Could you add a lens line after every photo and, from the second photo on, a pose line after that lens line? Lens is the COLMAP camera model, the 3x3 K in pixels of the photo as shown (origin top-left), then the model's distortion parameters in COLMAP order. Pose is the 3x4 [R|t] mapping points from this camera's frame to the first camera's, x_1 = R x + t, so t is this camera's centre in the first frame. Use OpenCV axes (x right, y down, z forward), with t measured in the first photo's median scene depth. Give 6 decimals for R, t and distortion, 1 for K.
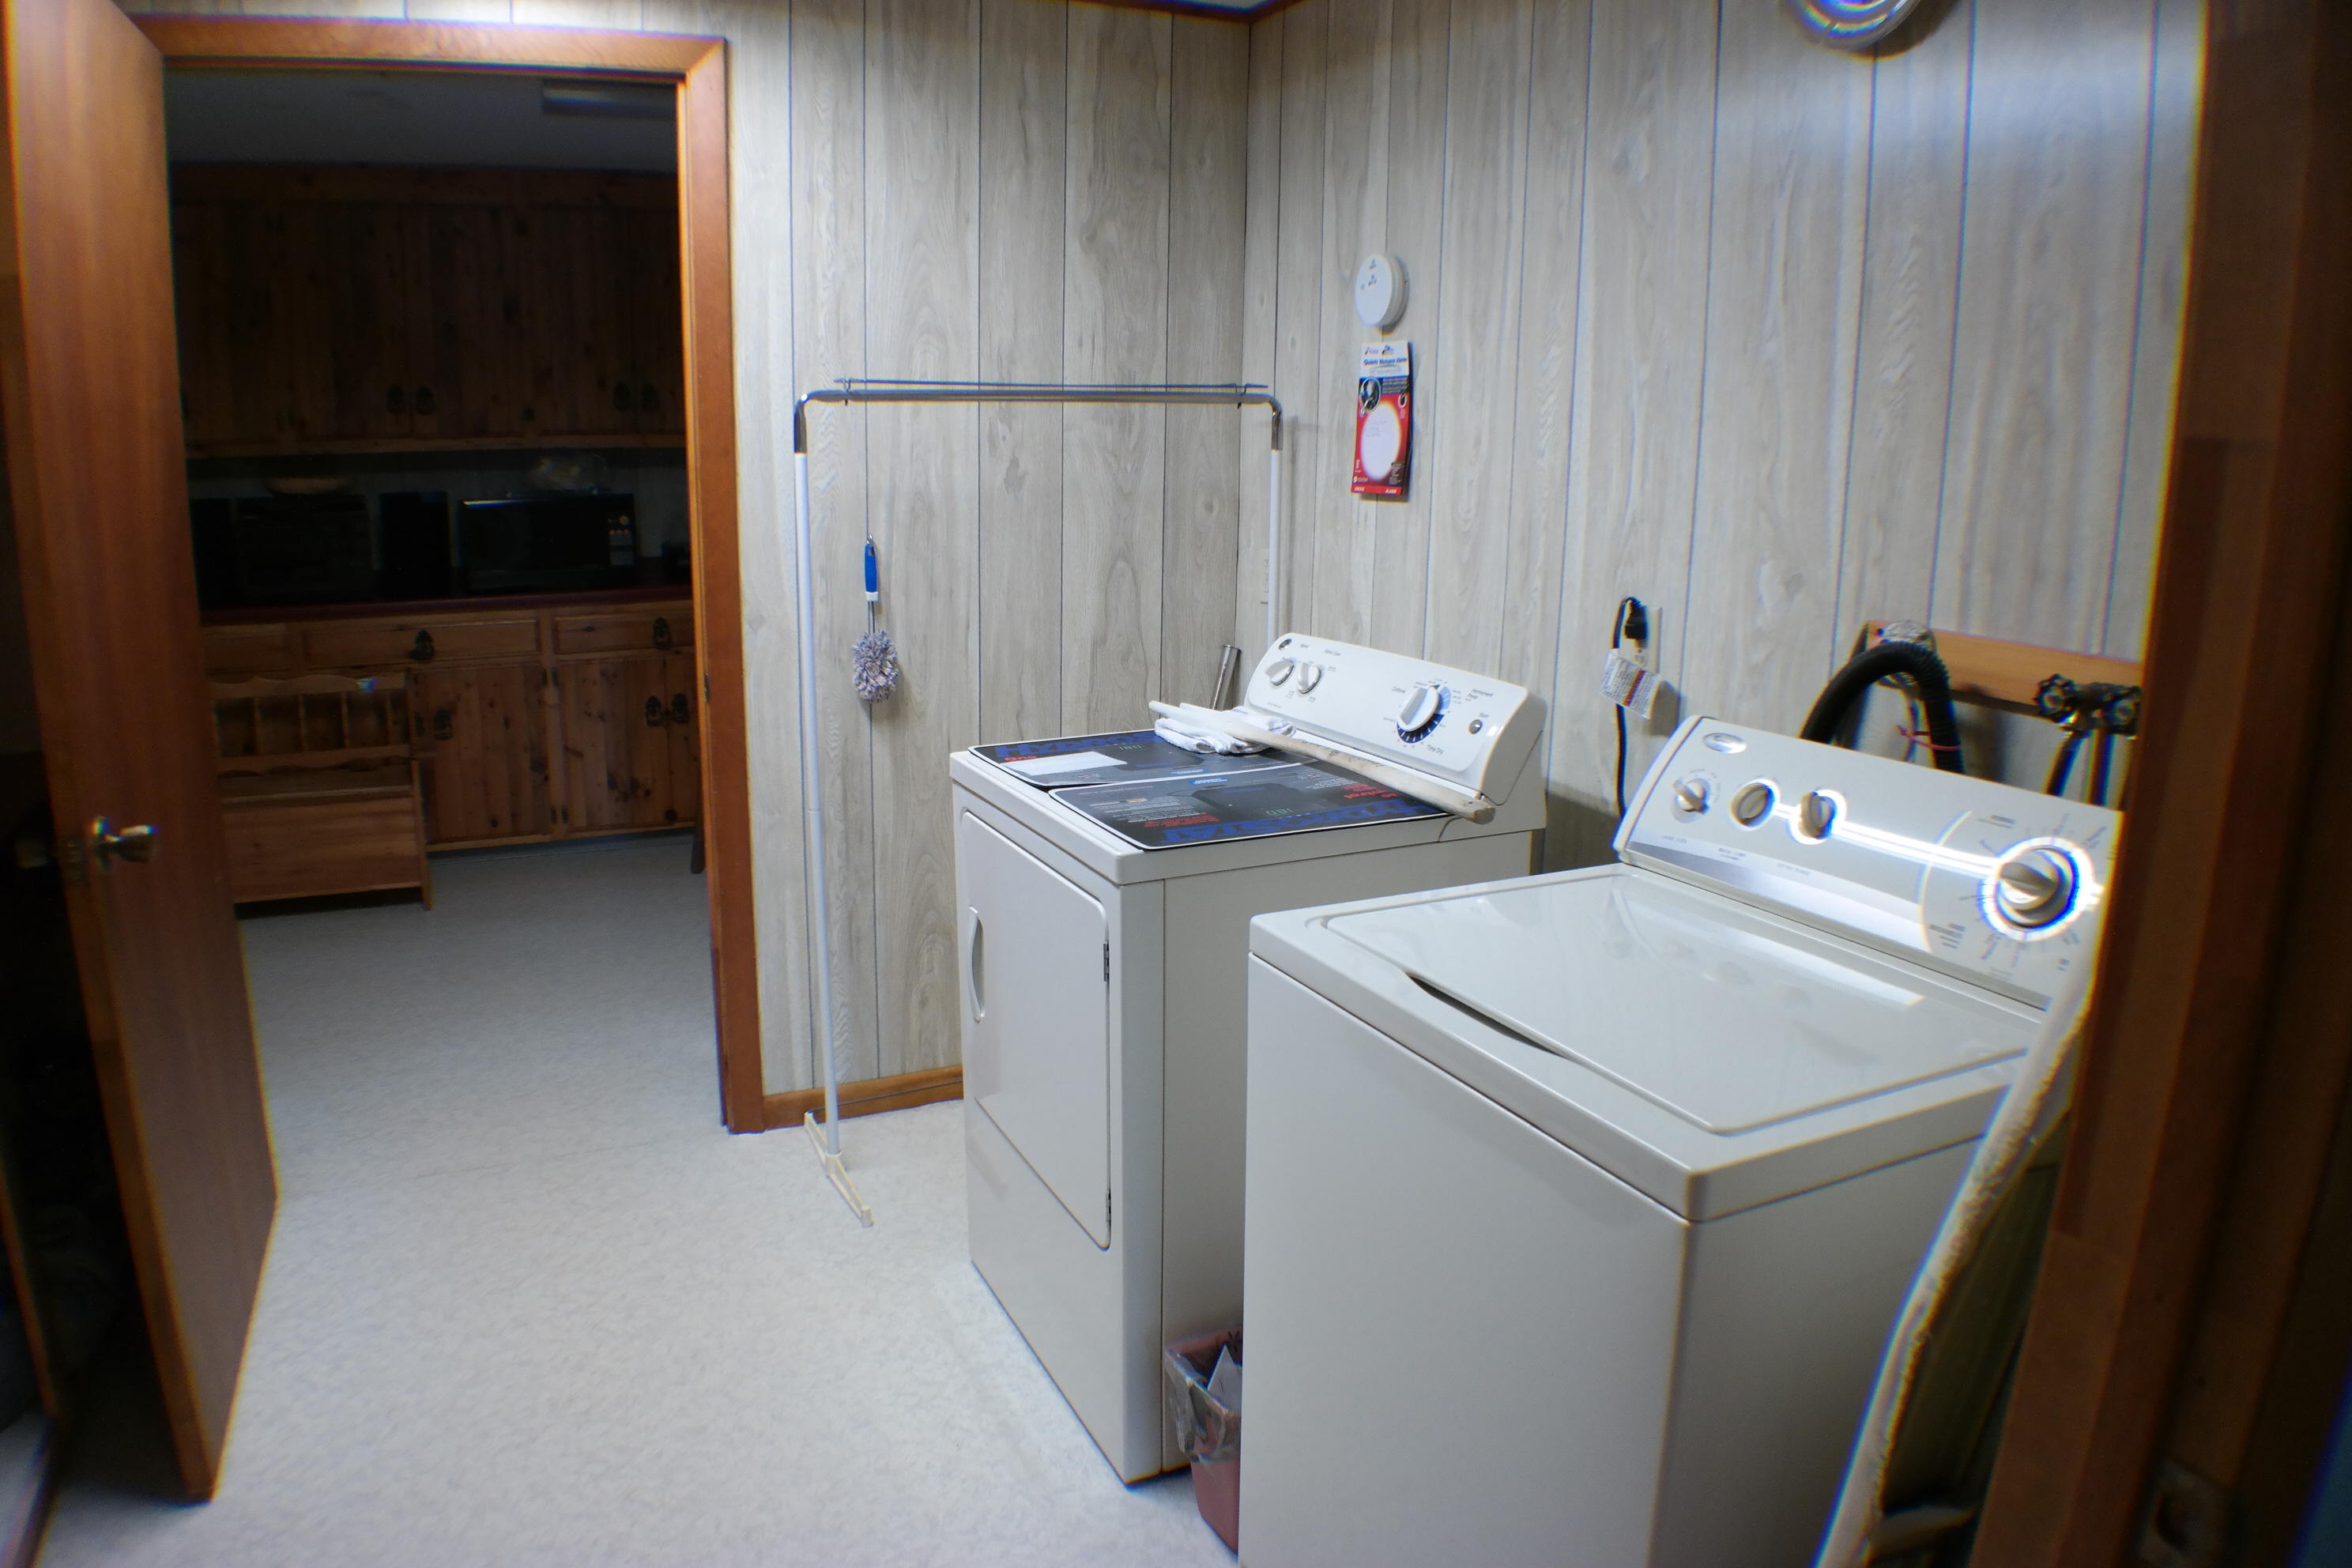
lens RADIAL K [[1588.7, 0, 1176.0], [0, 1588.7, 784.0], [0, 0, 1]] dist [-0.115077, 0.000999]
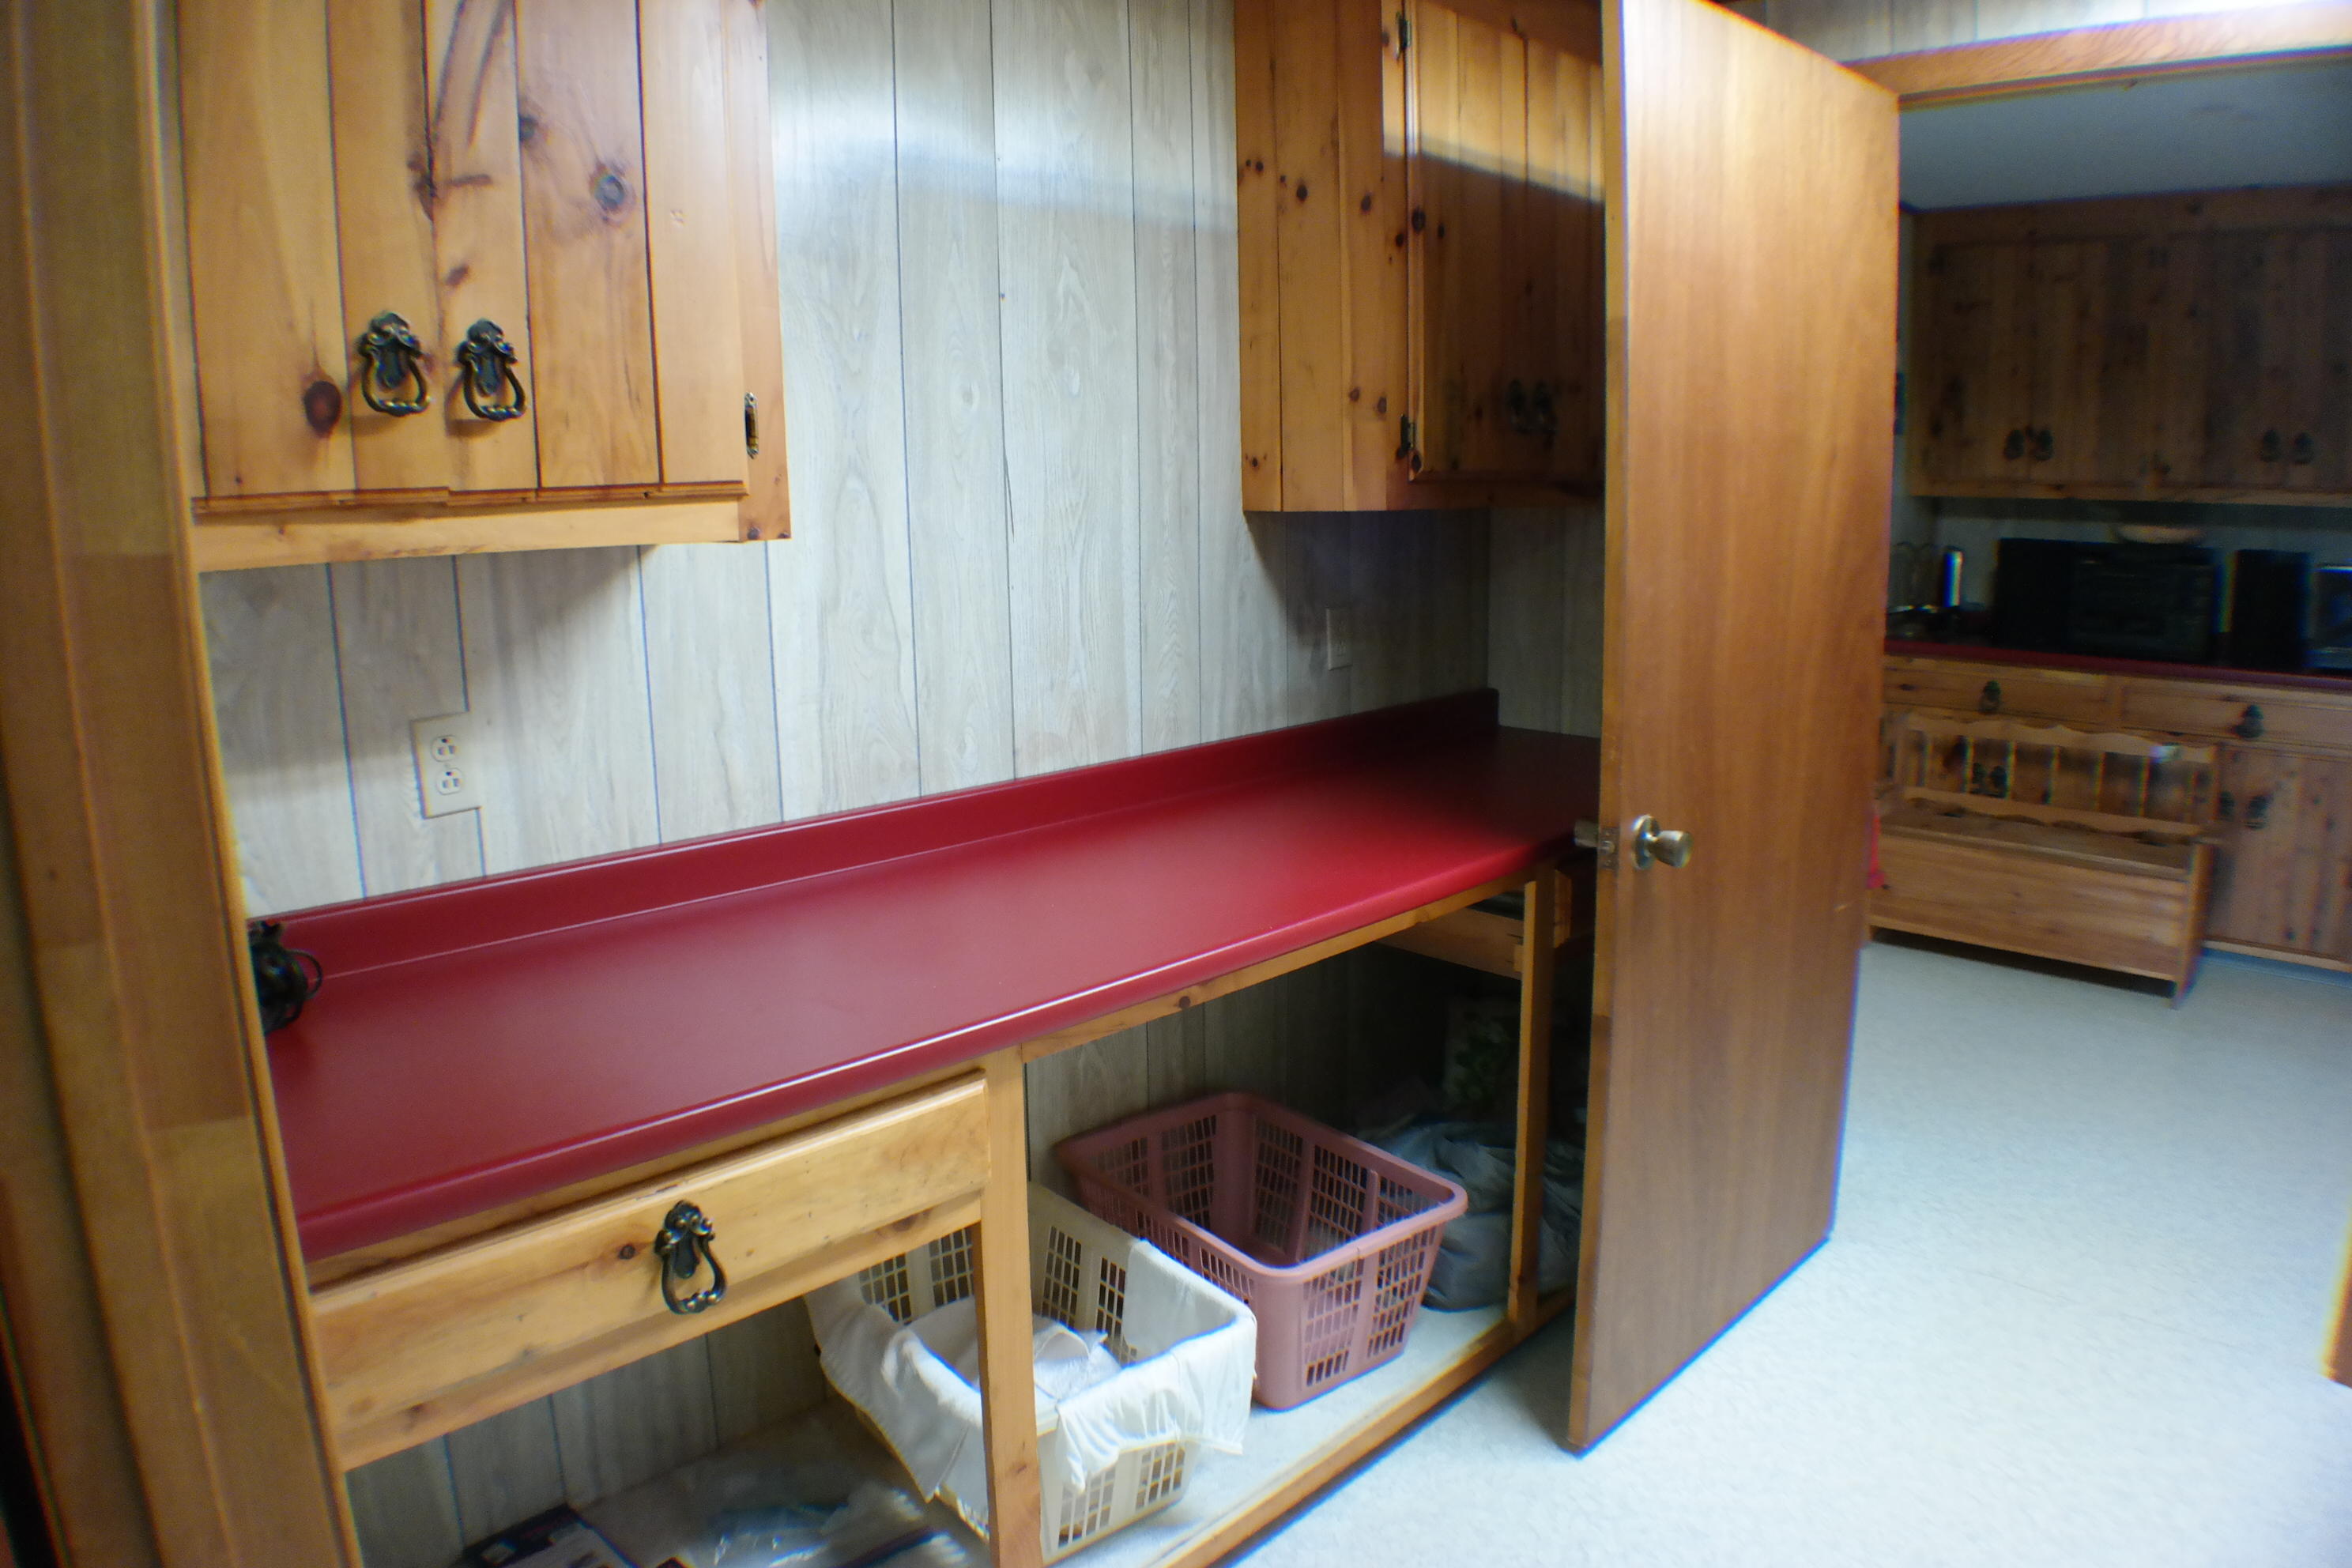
lens RADIAL K [[1588.7, 0, 1176.0], [0, 1588.7, 784.0], [0, 0, 1]] dist [-0.115077, 0.000999]
pose [[0.355652, 0.167176, -0.919545, 0.095629], [-0.193887, 0.975666, 0.102390, -0.023689], [0.914286, 0.141873, 0.379411, 0.116918]]
